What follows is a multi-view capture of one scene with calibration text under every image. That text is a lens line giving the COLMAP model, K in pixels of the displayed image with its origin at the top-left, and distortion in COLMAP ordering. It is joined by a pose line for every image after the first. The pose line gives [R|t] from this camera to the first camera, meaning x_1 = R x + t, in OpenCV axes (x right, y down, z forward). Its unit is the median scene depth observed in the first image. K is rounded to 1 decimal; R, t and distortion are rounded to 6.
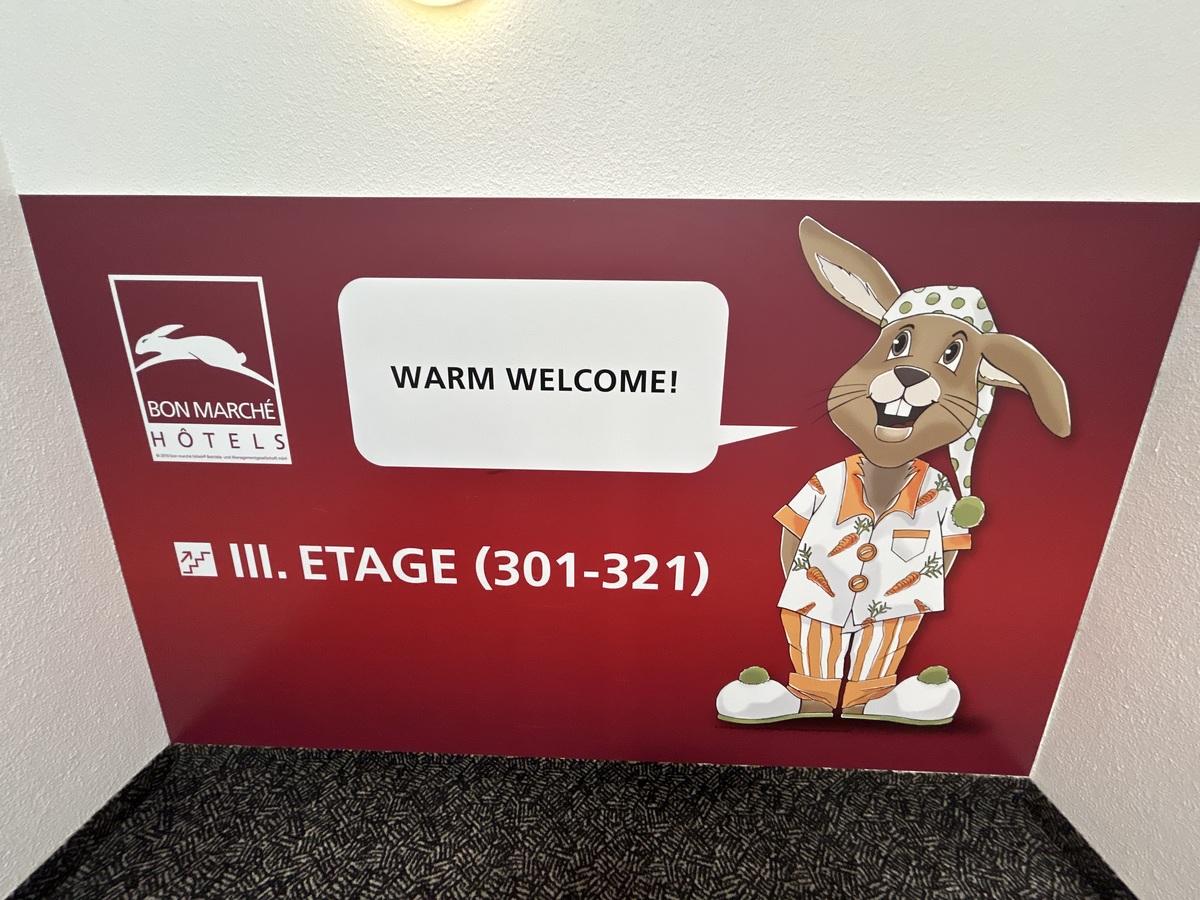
lens RADIAL K [[491.7, 0, 637.4], [0, 491.7, 396.0], [0, 0, 1]] dist [0.017020, -0.001618]
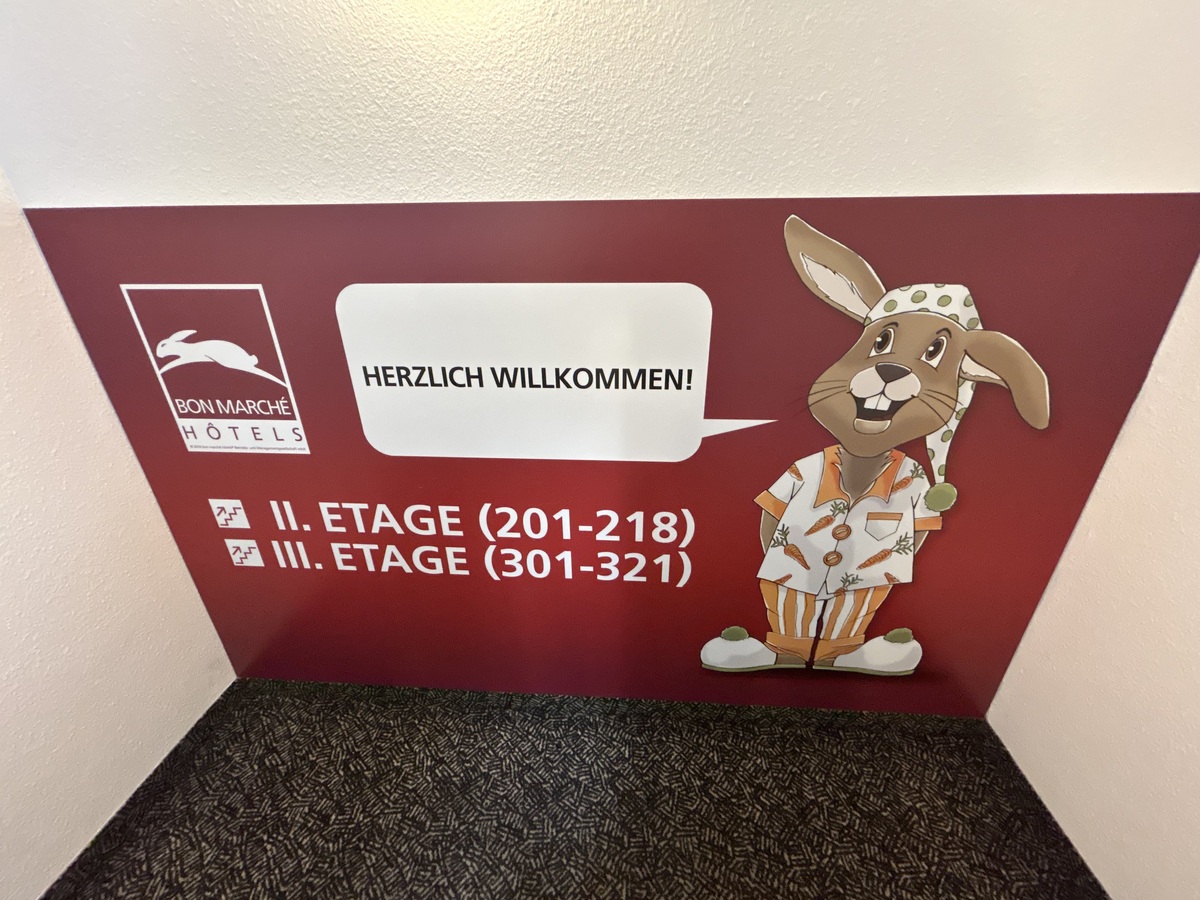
lens RADIAL K [[491.7, 0, 604.1], [0, 491.7, 401.7], [0, 0, 1]] dist [0.017020, -0.001618]
pose [[0.998651, -0.023117, -0.046497, 0.005524], [0.029860, 0.988236, 0.149992, -0.138010], [0.042482, -0.151178, 0.987593, -0.038626]]
